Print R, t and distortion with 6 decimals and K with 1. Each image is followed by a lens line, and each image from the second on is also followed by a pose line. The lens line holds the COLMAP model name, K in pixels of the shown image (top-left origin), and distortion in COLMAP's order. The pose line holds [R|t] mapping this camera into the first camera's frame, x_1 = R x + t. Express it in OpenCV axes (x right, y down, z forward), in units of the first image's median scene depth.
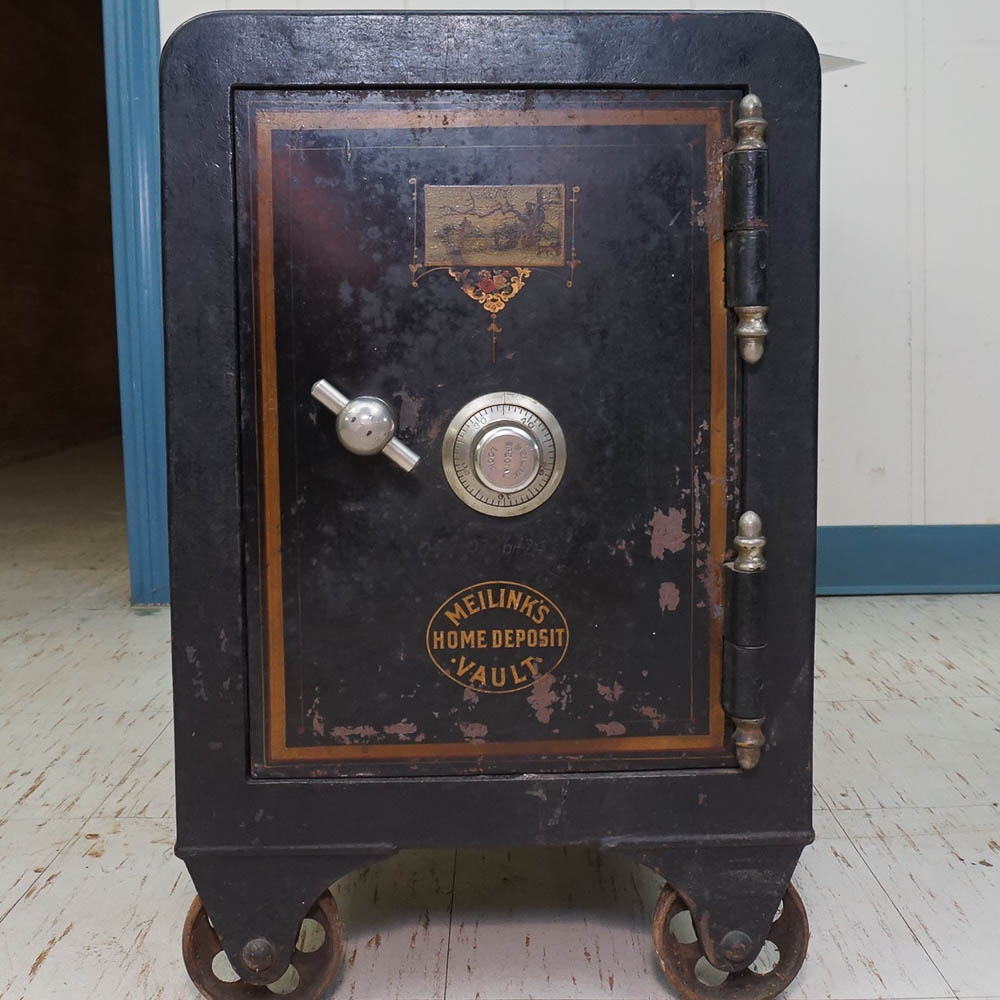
lens RADIAL K [[1205.9, 0, 495.6], [0, 1205.9, 496.2], [0, 0, 1]] dist [-0.055619, 0.000000]
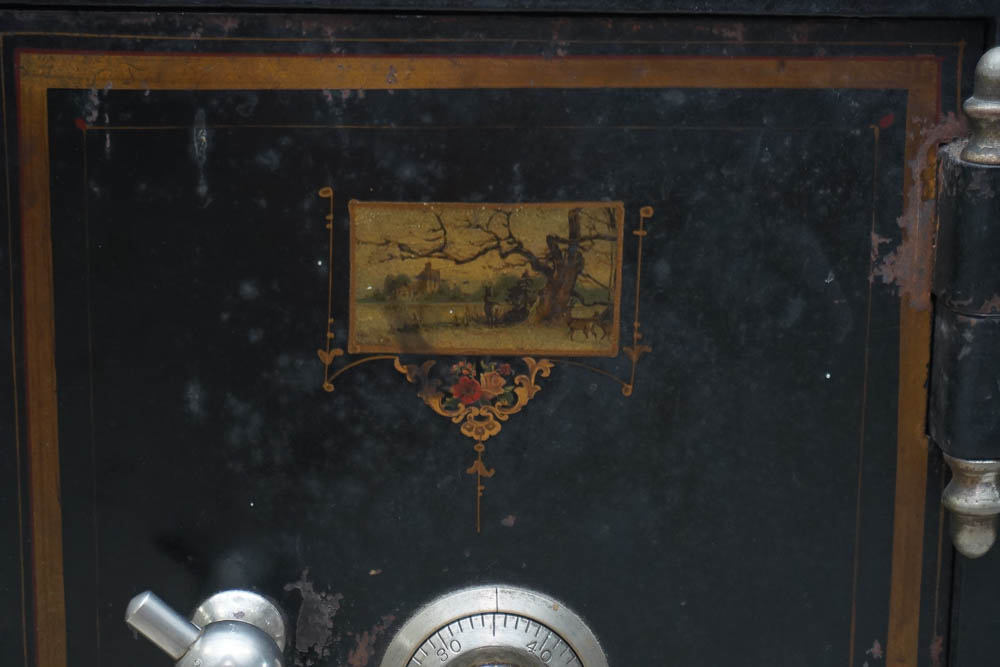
lens RADIAL K [[2305.9, 0, 501.5], [0, 2305.9, 333.3], [0, 0, 1]] dist [-0.021993, 0.000000]
pose [[0.999712, 0.023966, 0.000809, 0.006042], [-0.023831, 0.989220, 0.144485, -0.350124], [0.002663, -0.144463, 0.989507, 0.022670]]
